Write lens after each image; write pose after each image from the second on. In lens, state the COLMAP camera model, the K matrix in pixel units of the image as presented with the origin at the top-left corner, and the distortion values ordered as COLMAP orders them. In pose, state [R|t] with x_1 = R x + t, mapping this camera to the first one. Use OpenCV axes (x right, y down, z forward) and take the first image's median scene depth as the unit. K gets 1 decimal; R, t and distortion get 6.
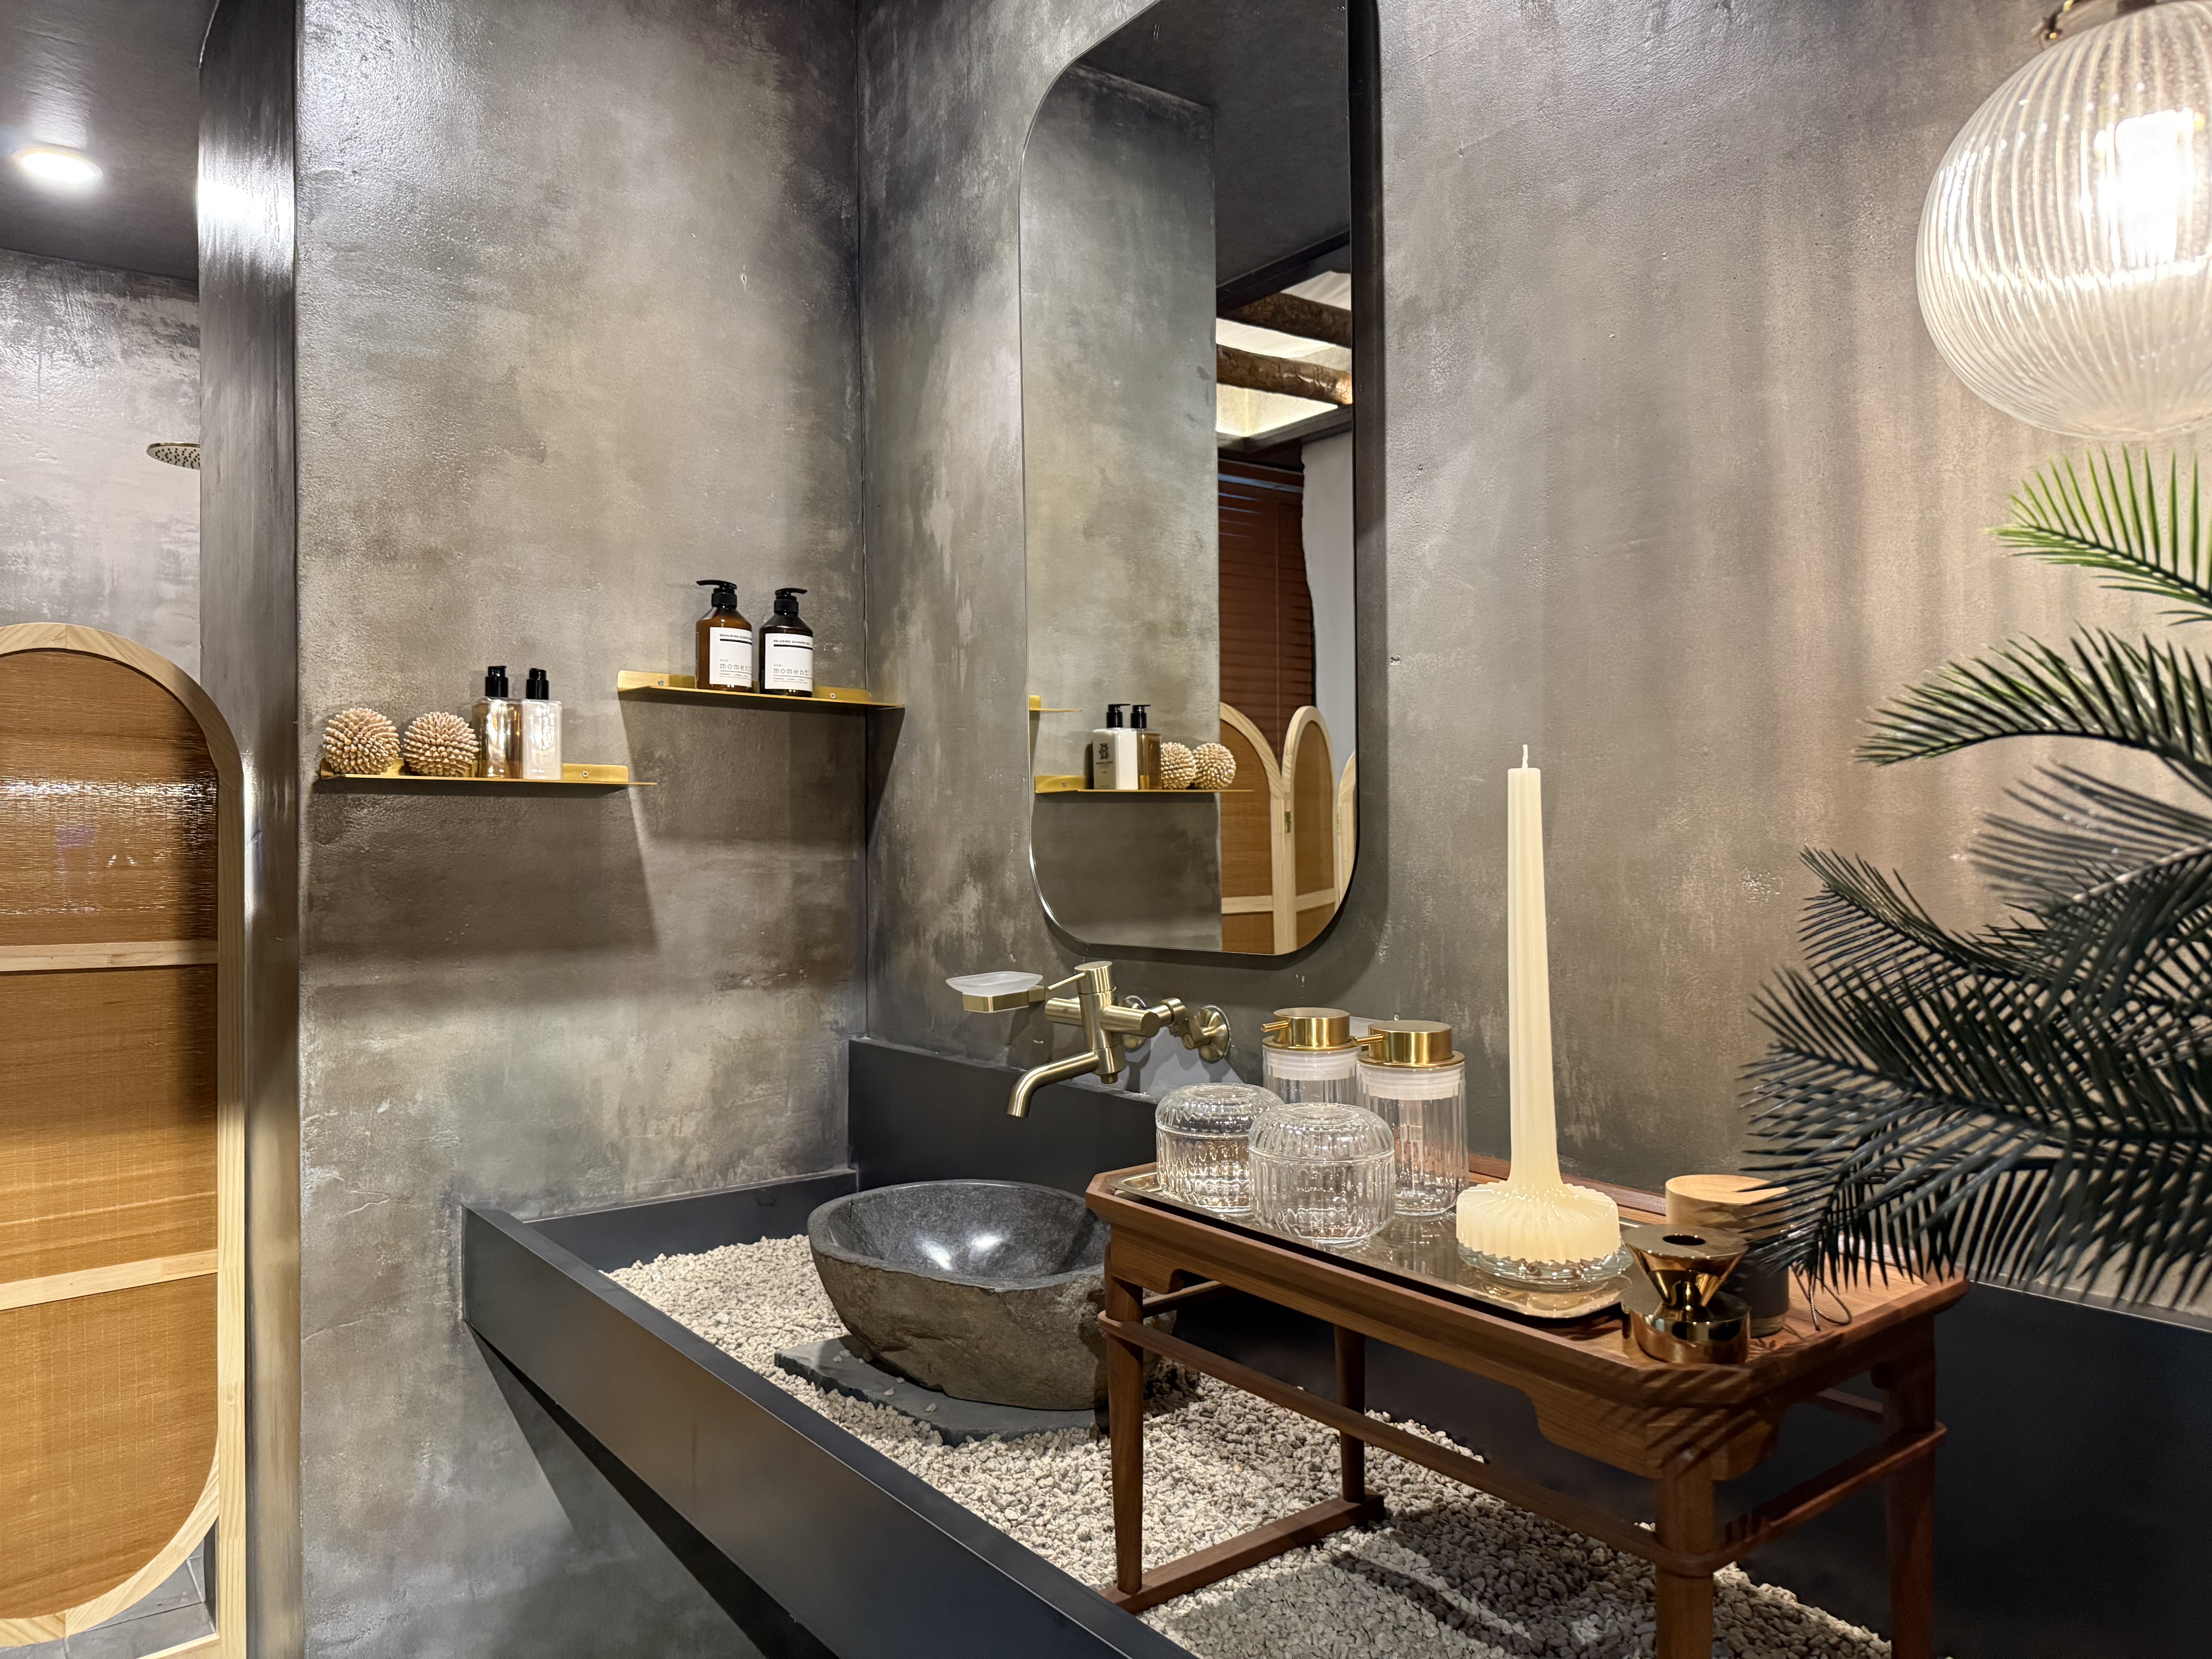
lens RADIAL K [[1557.2, 0, 1107.3], [0, 1557.2, 840.6], [0, 0, 1]] dist [0.160685, -0.334317]
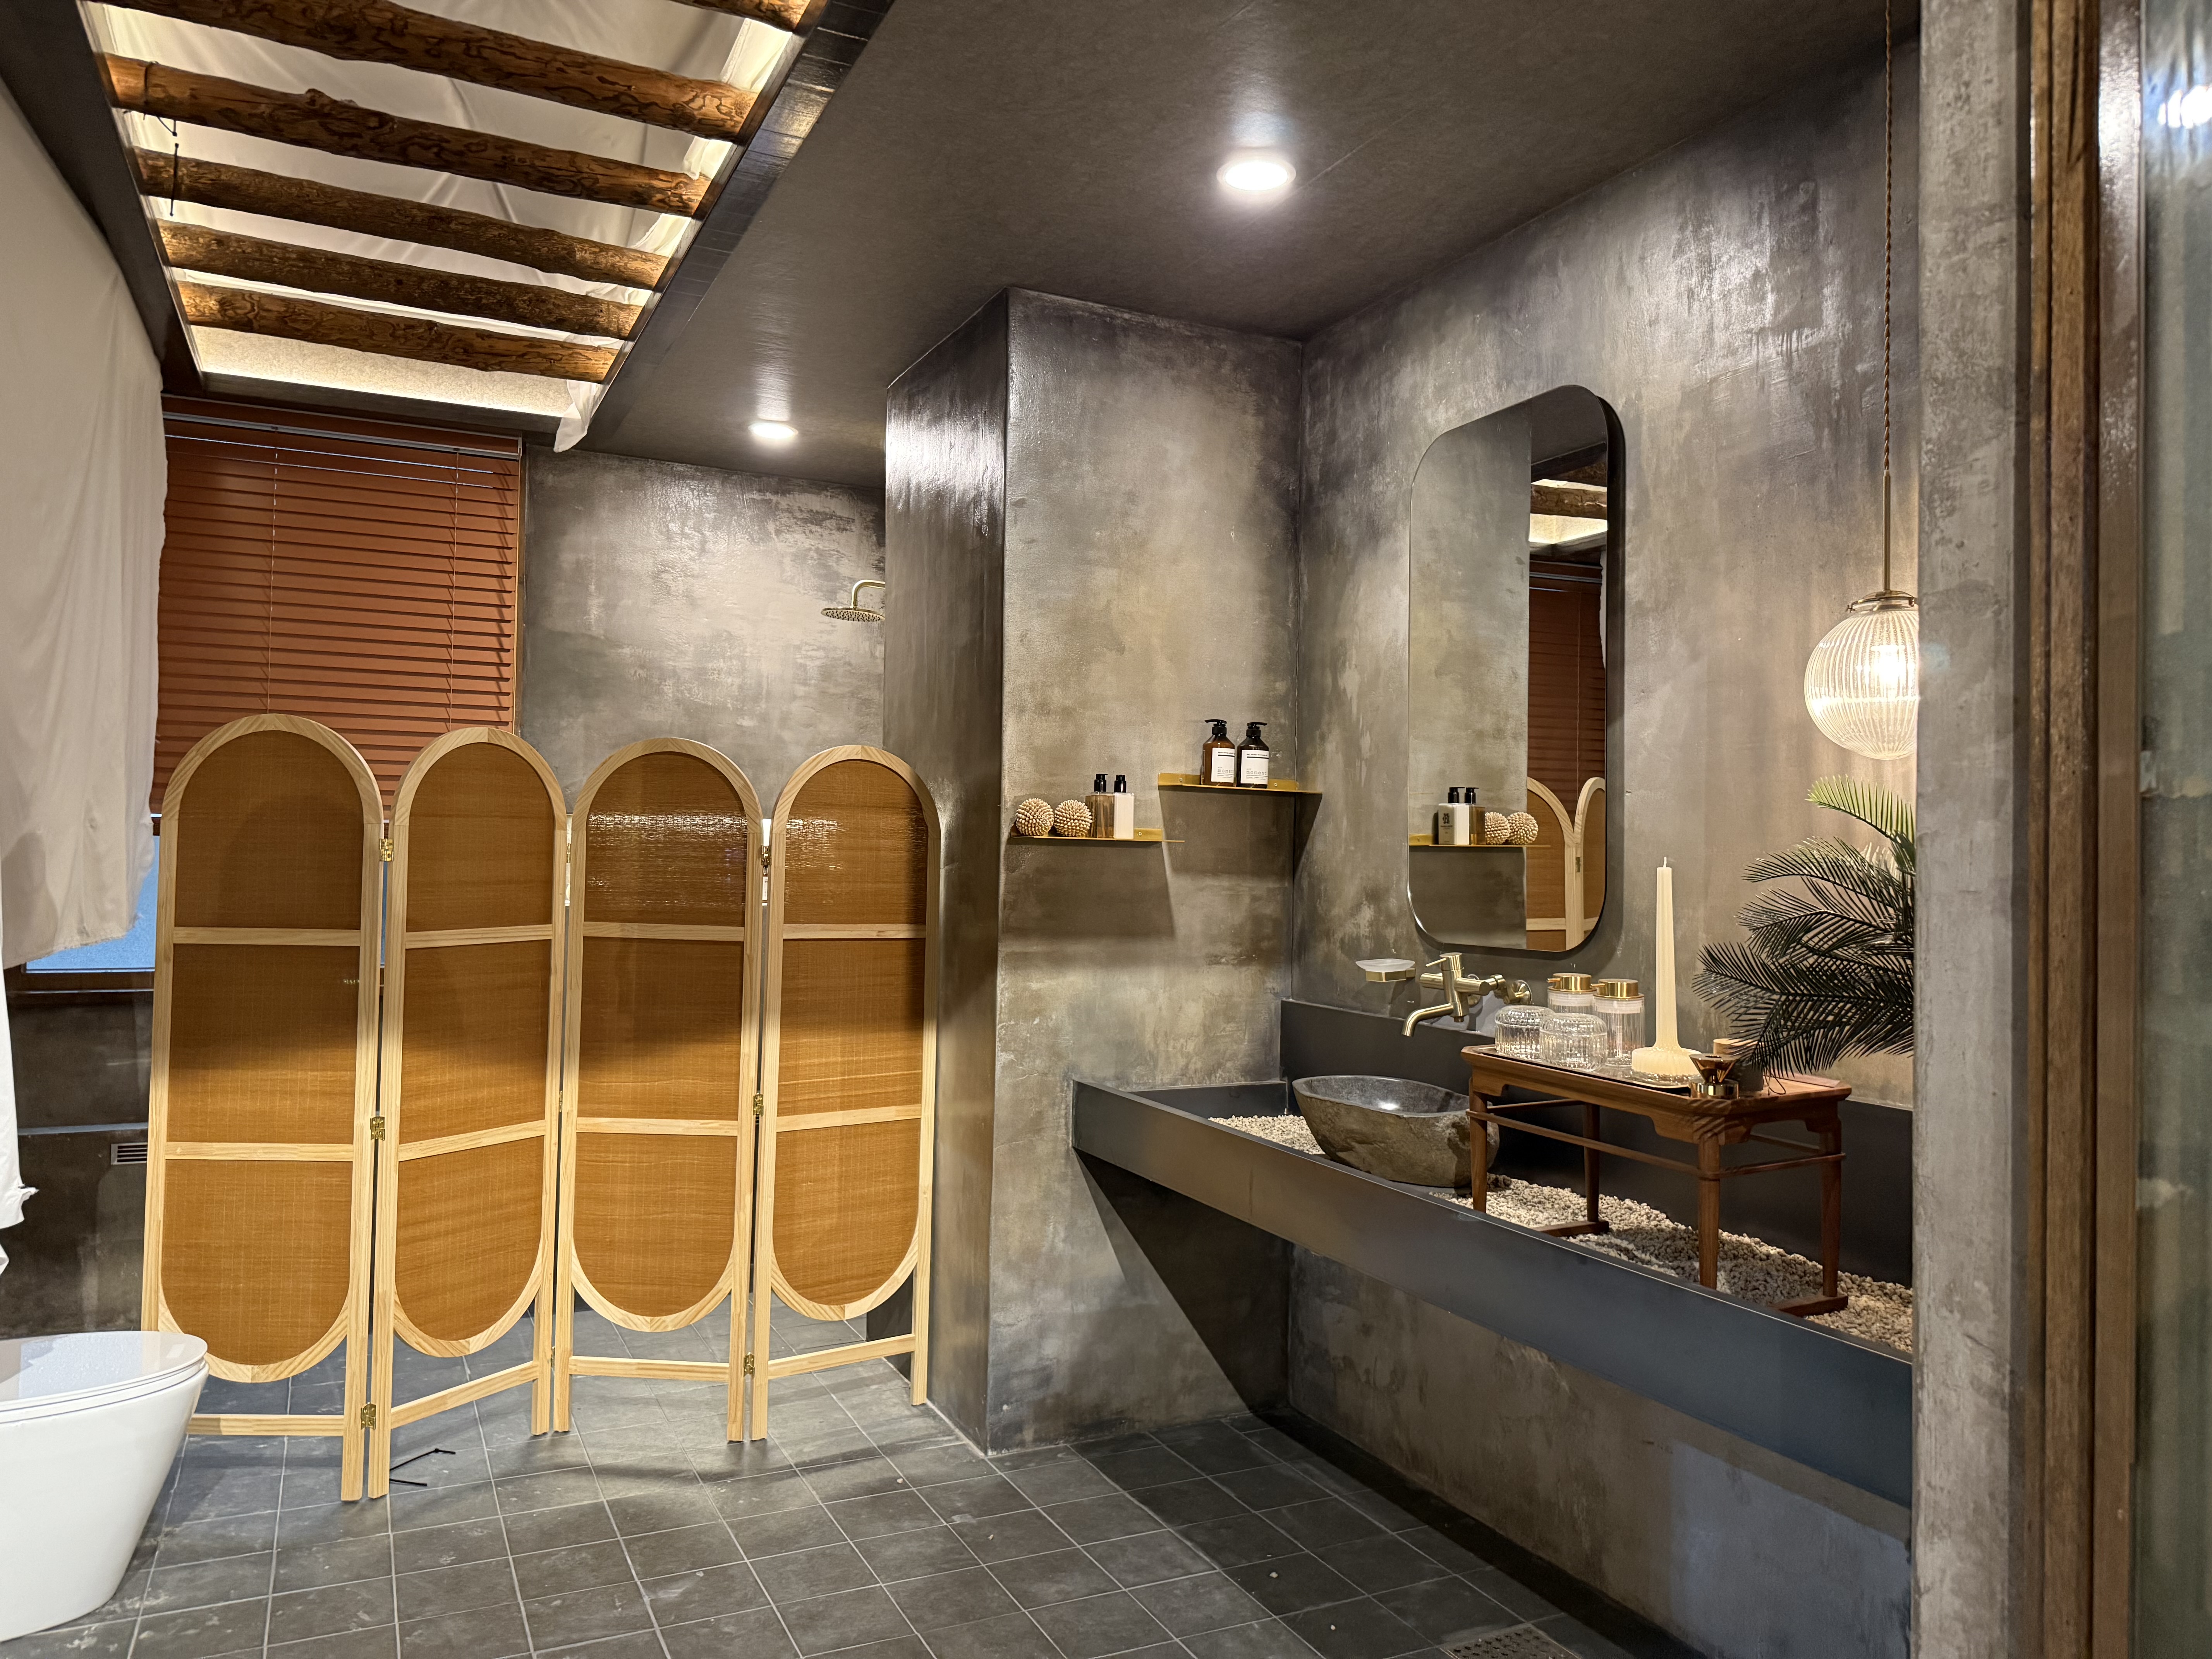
lens RADIAL K [[1557.6, 0, 1117.3], [0, 1557.6, 822.5], [0, 0, 1]] dist [0.168330, -0.333424]
pose [[0.983581, 0.019152, -0.179446, -0.051447], [-0.022691, 0.999586, -0.017690, -0.023704], [0.179033, 0.021472, 0.983609, -0.655671]]
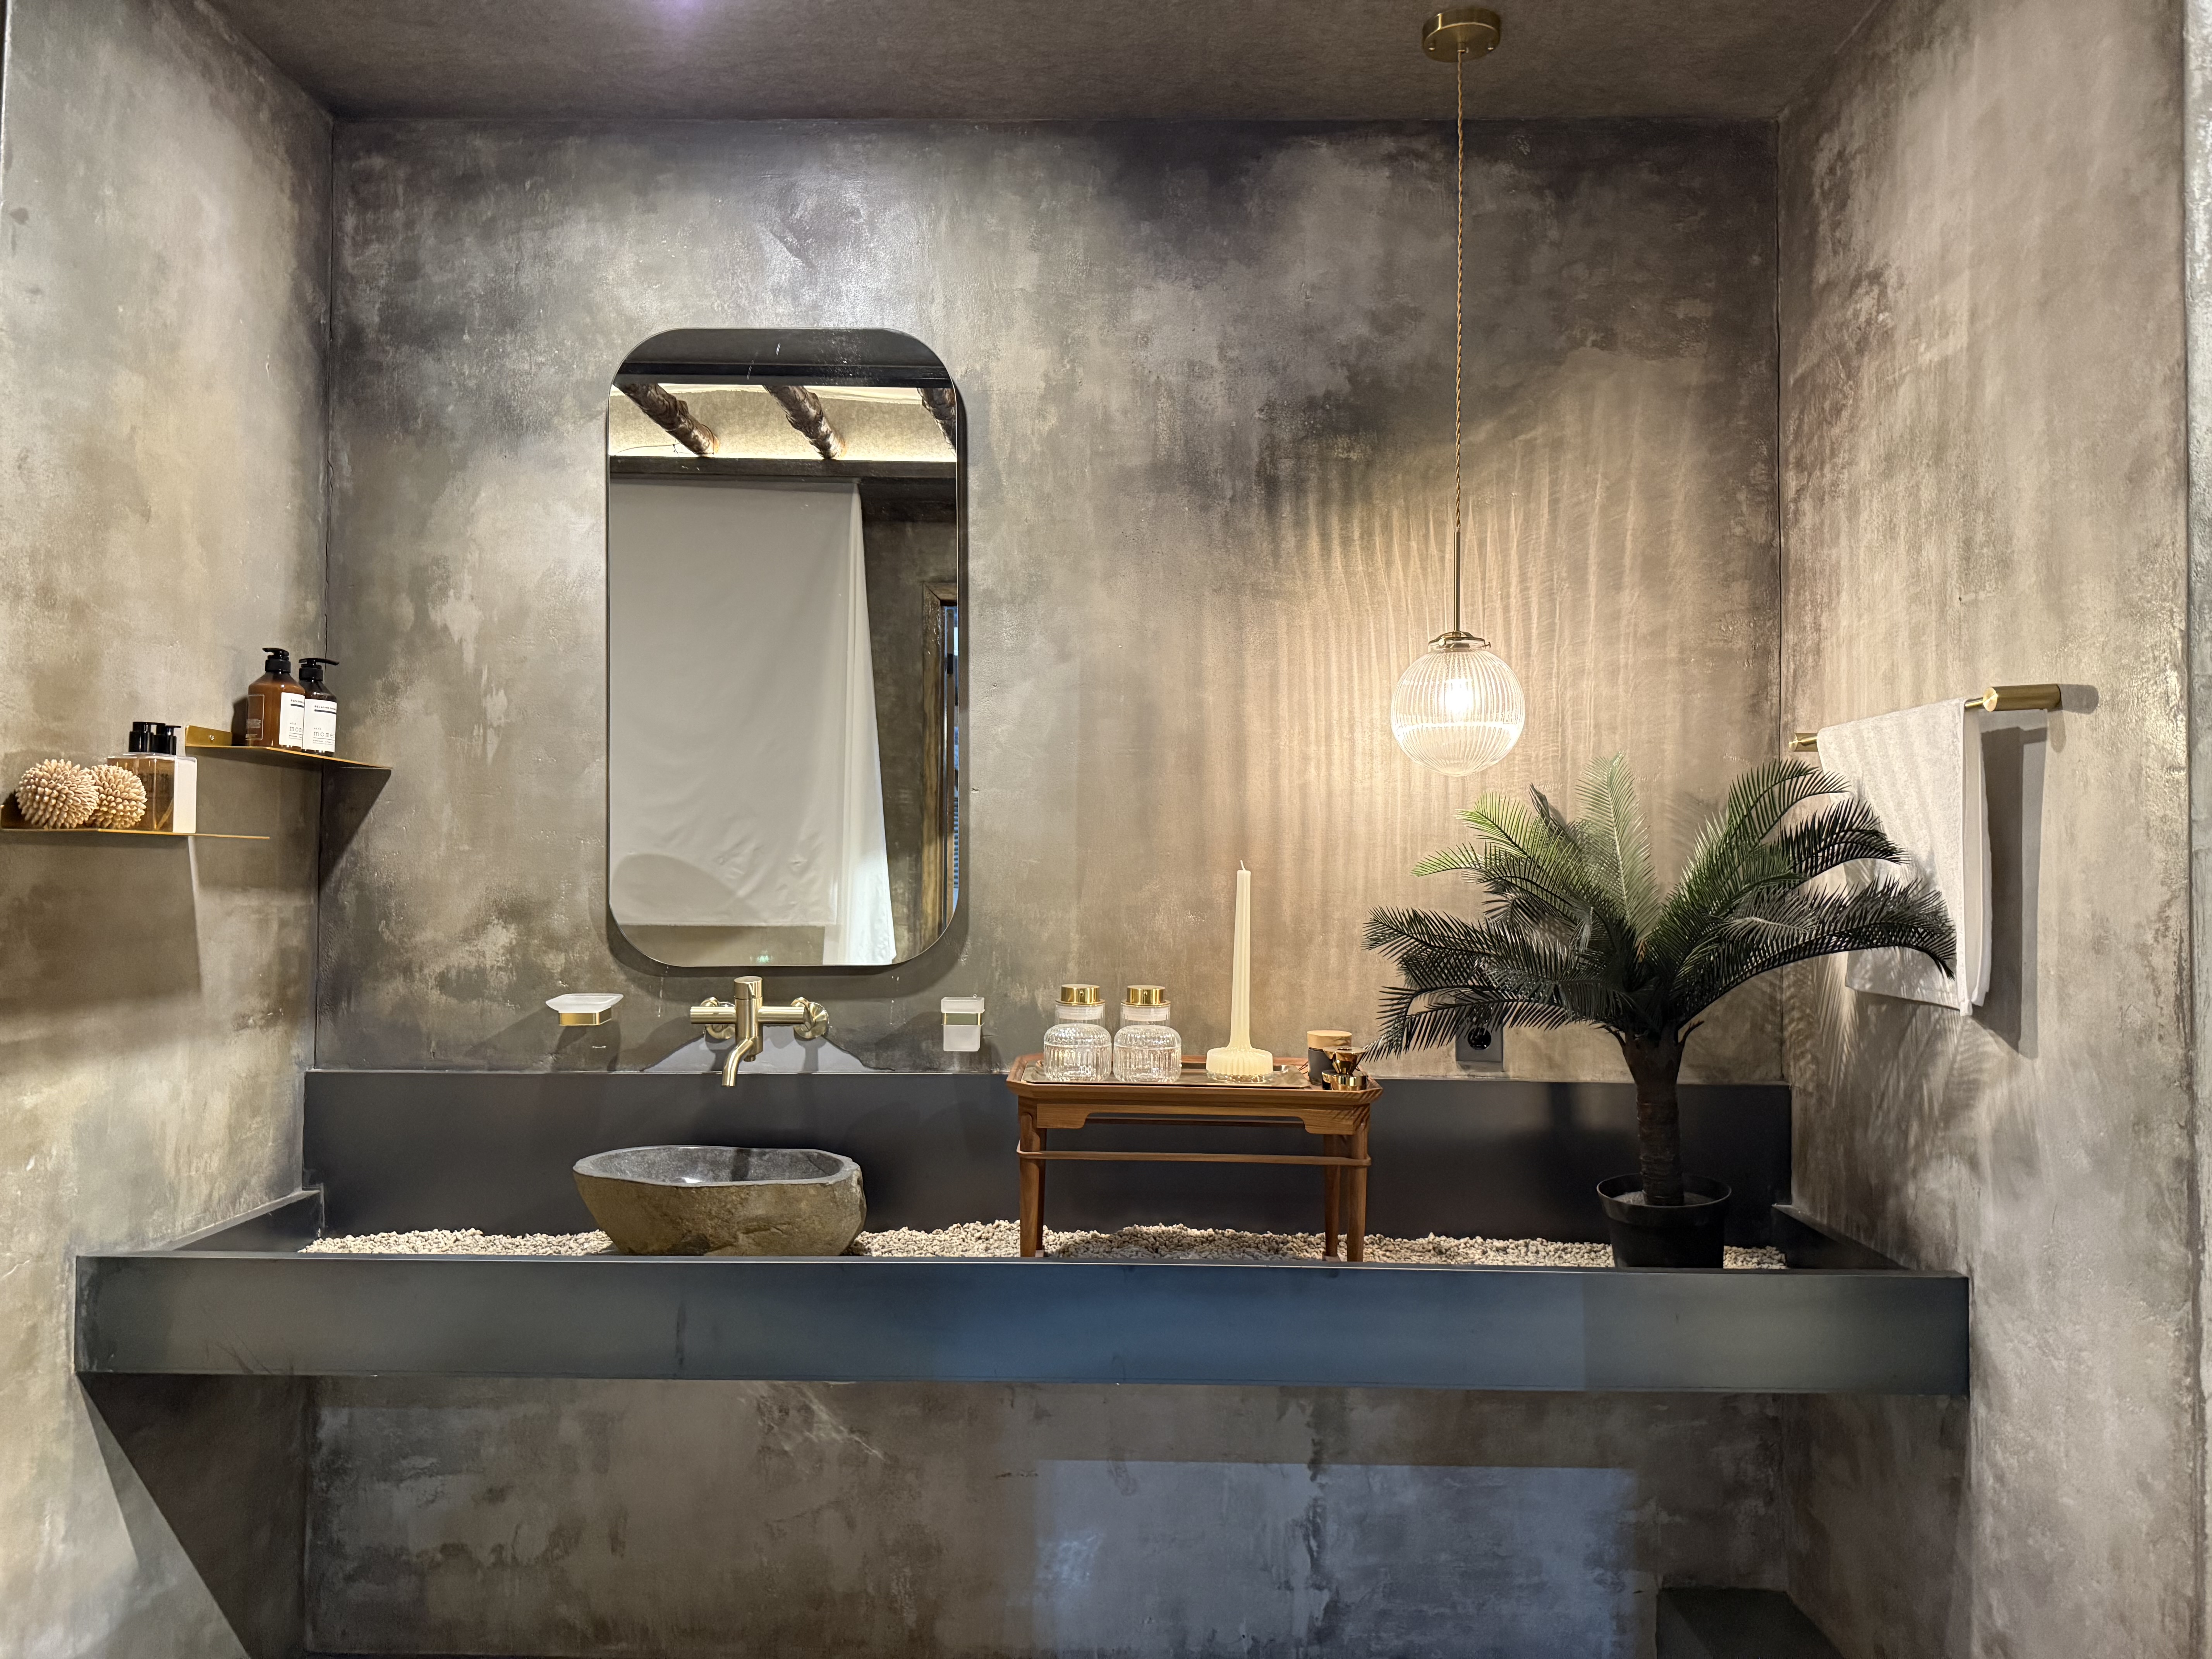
lens RADIAL K [[1556.0, 0, 1111.6], [0, 1556.0, 826.0], [0, 0, 1]] dist [0.121671, -0.136028]
pose [[0.606171, 0.031351, 0.794716, -0.772581], [-0.013060, 0.999480, -0.029467, -0.018697], [-0.795227, 0.007483, 0.606265, -0.118714]]
